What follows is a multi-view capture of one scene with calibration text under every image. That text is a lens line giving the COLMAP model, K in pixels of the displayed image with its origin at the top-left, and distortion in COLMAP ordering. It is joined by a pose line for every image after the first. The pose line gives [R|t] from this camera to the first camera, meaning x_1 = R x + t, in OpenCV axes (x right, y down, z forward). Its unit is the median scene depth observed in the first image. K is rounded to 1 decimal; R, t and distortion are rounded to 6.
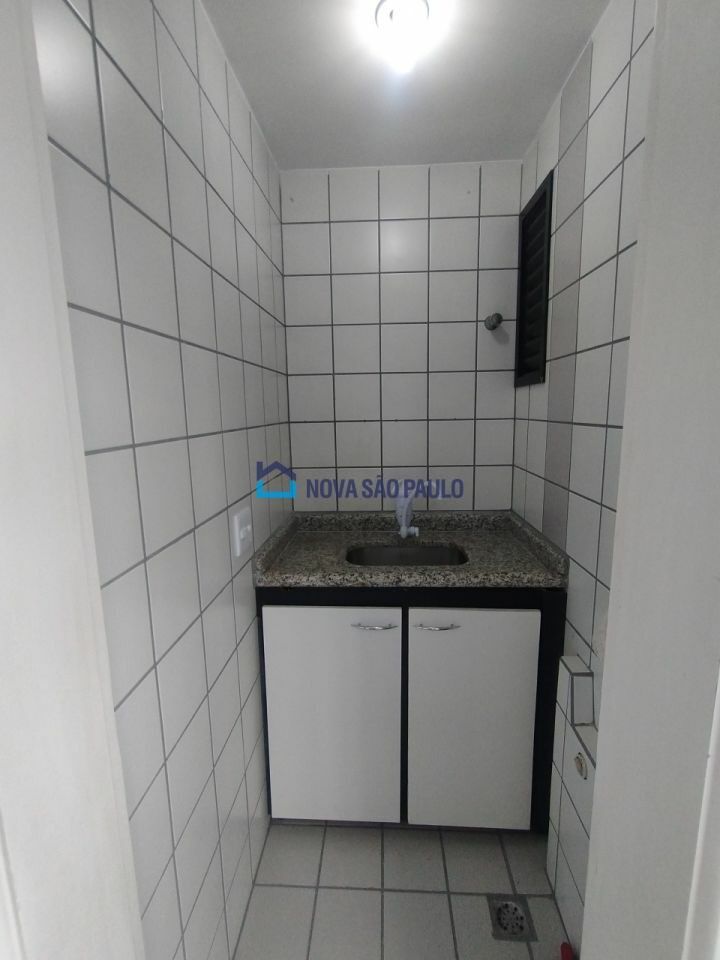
lens RADIAL K [[434.3, 0, 363.2], [0, 434.3, 497.7], [0, 0, 1]] dist [-0.001380, -0.000769]
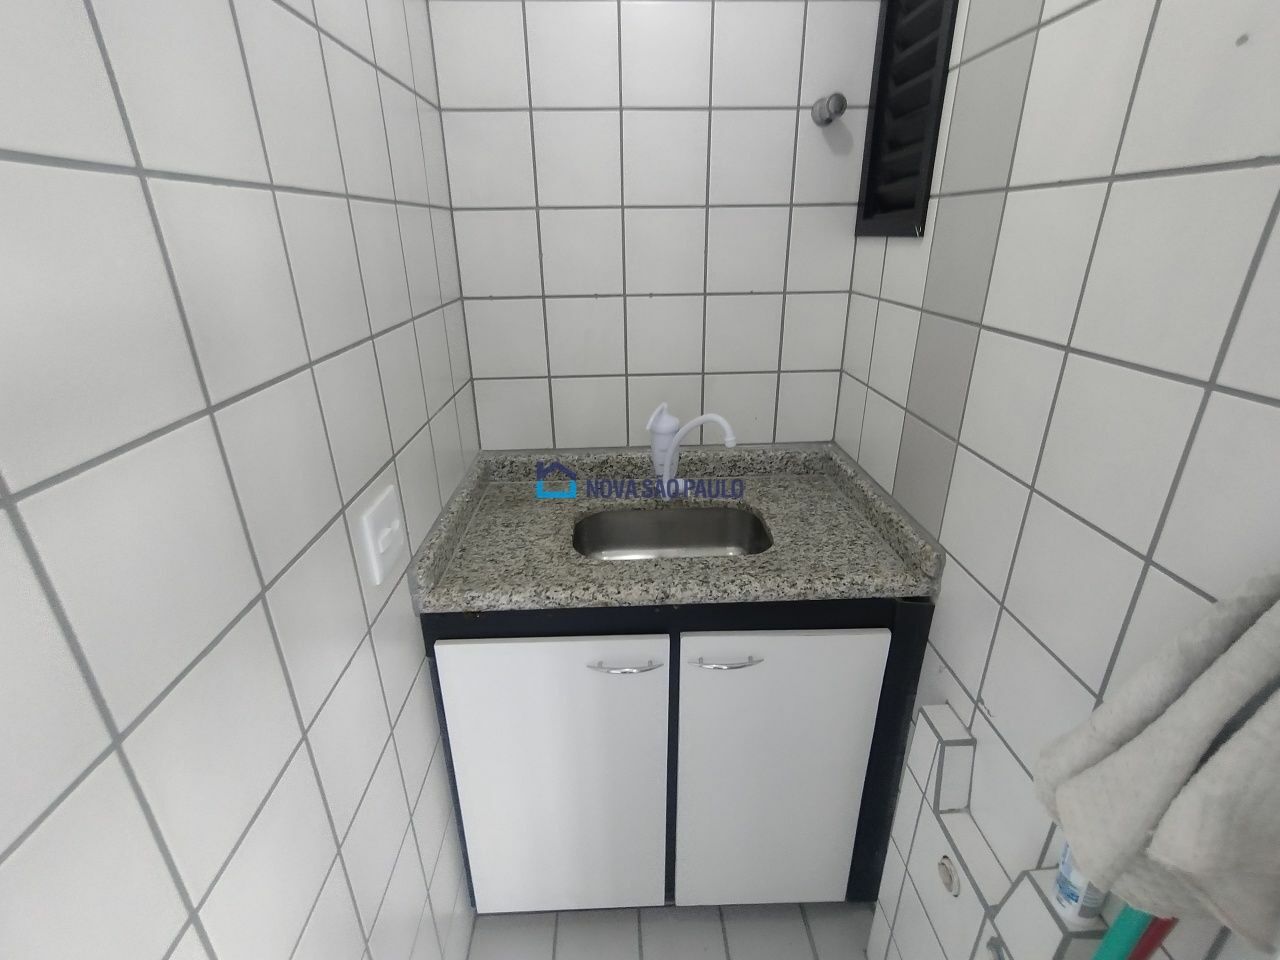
lens RADIAL K [[573.4, 0, 635.2], [0, 573.4, 475.9], [0, 0, 1]] dist [-0.000784, -0.000097]
pose [[0.996227, -0.029790, 0.081510, -0.017708], [0.011953, 0.977386, 0.211126, -0.133507], [-0.085956, -0.209355, 0.974054, 0.269323]]
